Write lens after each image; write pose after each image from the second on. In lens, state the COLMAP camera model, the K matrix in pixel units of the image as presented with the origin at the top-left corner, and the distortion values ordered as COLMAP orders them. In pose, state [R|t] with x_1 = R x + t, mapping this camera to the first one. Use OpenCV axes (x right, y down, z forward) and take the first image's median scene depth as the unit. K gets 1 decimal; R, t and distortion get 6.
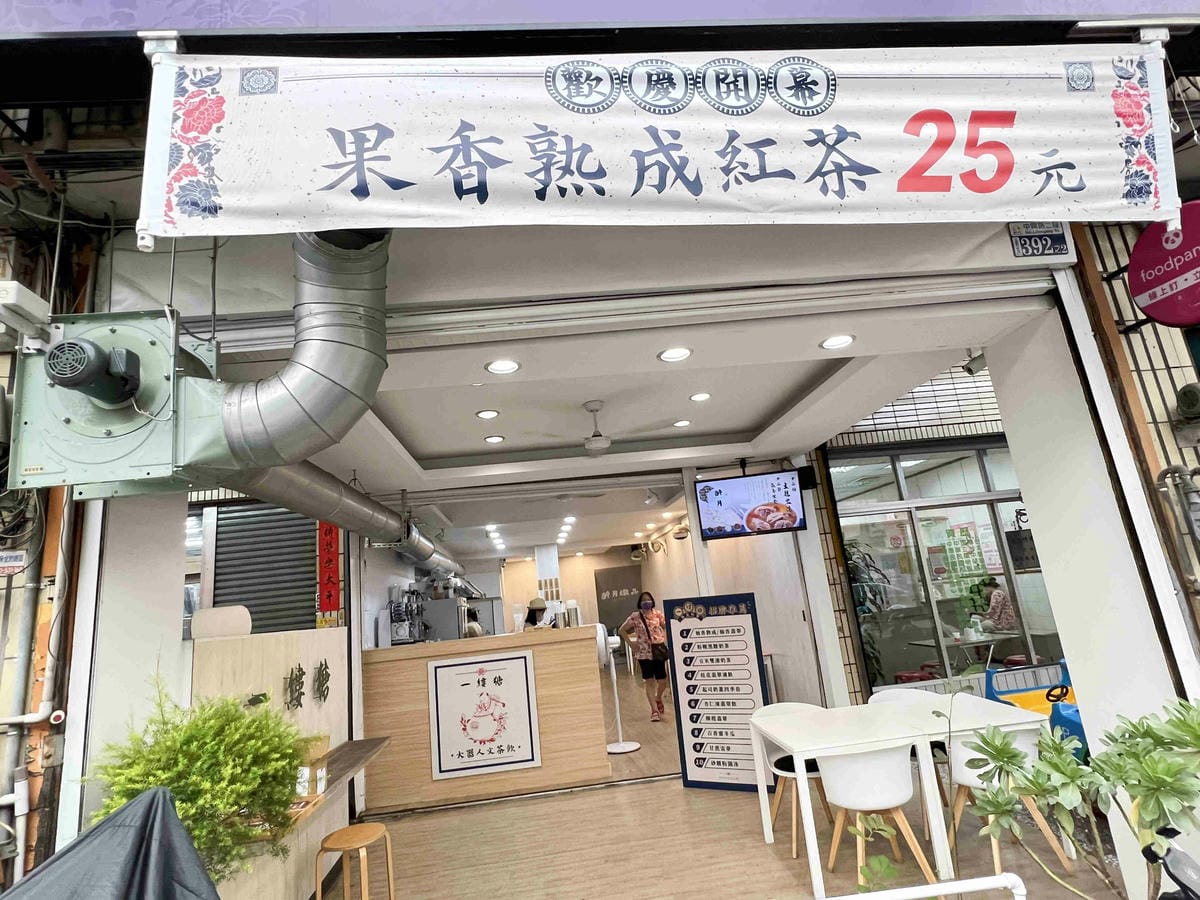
lens RADIAL K [[626.6, 0, 603.2], [0, 626.6, 449.0], [0, 0, 1]] dist [-0.001848, 0.003329]
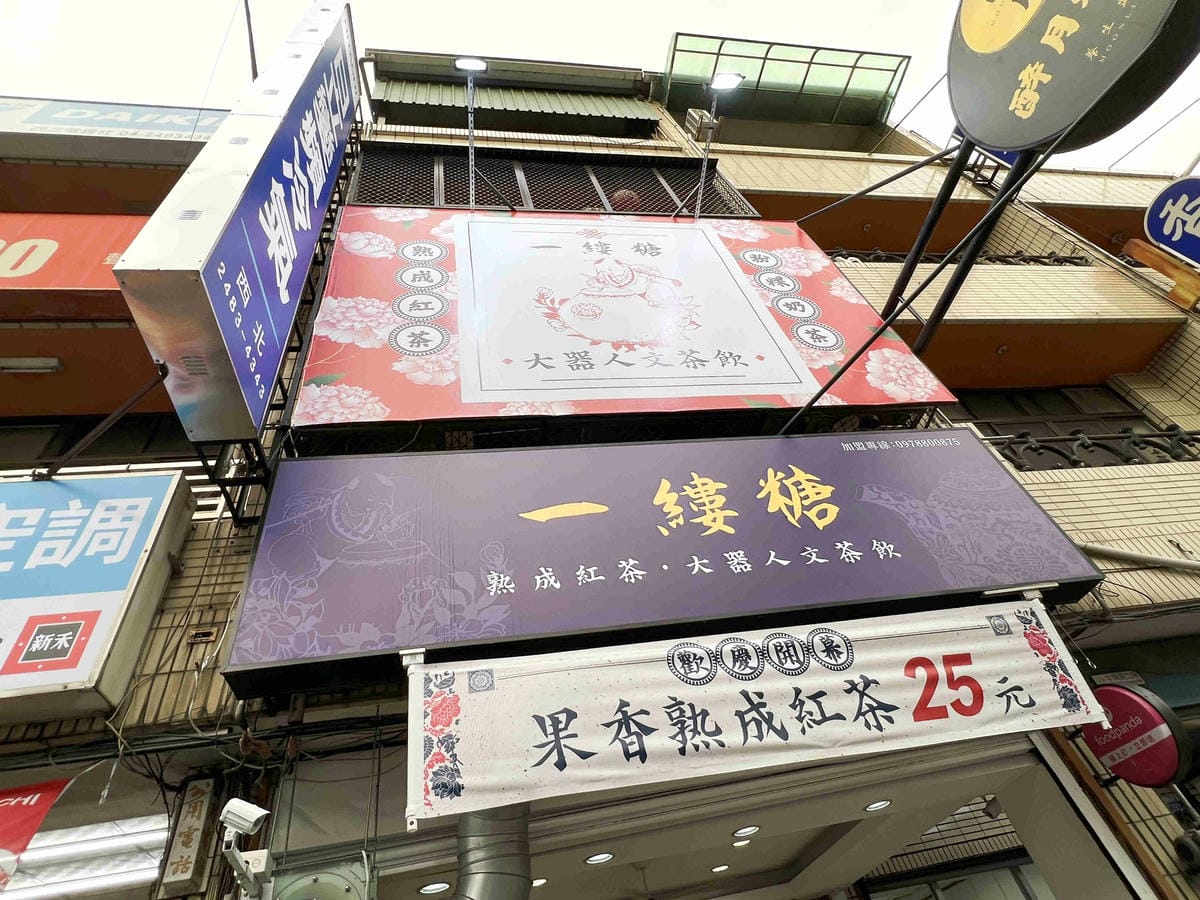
lens RADIAL K [[626.6, 0, 606.9], [0, 626.6, 455.5], [0, 0, 1]] dist [-0.001848, 0.003329]
pose [[0.996108, -0.029823, 0.082945, -0.351490], [0.069915, 0.840382, -0.537466, -0.214776], [-0.053677, 0.541173, 0.839197, -0.518867]]
